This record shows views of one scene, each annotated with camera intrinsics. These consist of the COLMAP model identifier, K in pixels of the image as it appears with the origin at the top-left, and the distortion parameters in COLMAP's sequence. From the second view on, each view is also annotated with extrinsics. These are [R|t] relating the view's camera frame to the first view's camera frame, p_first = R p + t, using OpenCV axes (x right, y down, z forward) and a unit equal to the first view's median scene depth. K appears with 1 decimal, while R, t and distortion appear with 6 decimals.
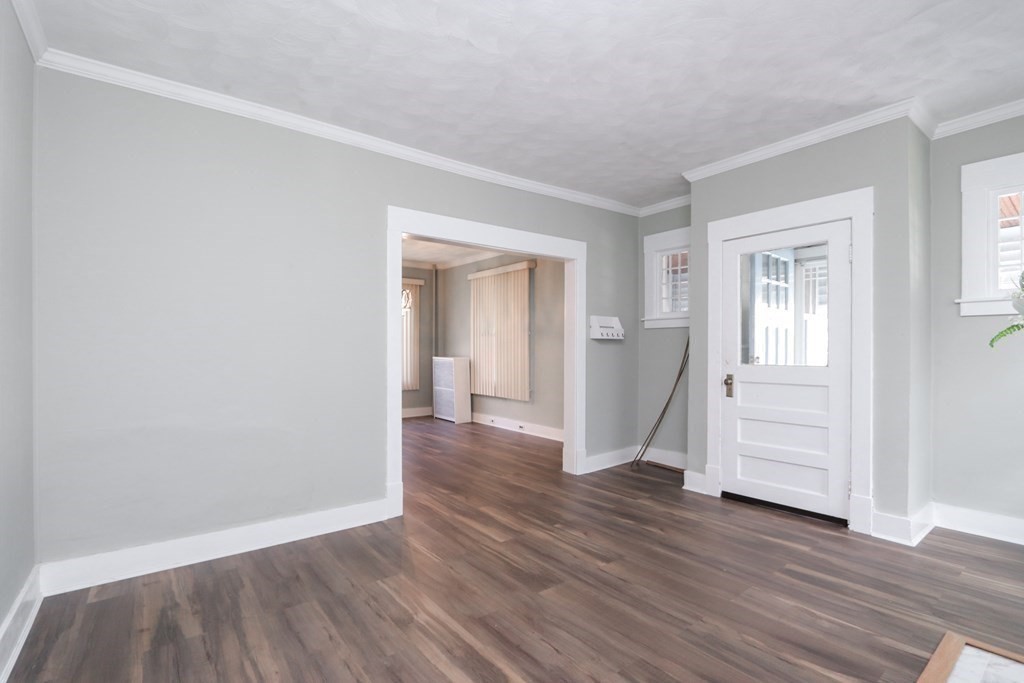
lens RADIAL K [[484.9, 0, 509.1], [0, 484.9, 348.1], [0, 0, 1]] dist [-0.017222, 0.000296]
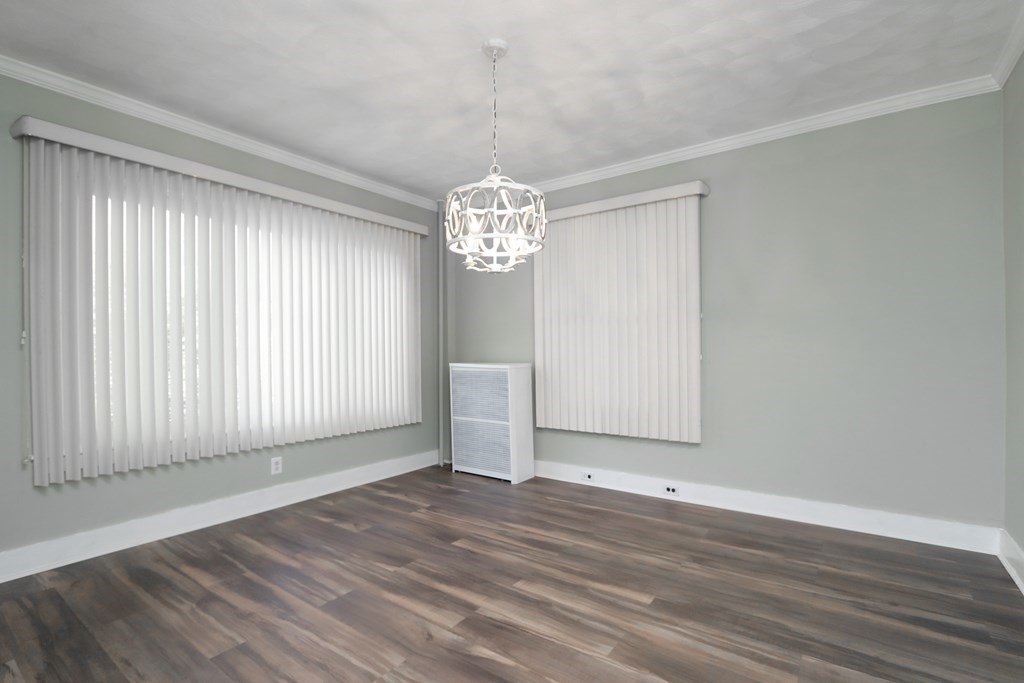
lens RADIAL K [[484.9, 0, 509.1], [0, 484.9, 348.1], [0, 0, 1]] dist [-0.017222, 0.000296]
pose [[0.960464, -0.014699, 0.278015, -0.263044], [0.015012, 0.999887, 0.001000, 0.000957], [-0.277998, 0.003213, 0.960576, 0.467877]]
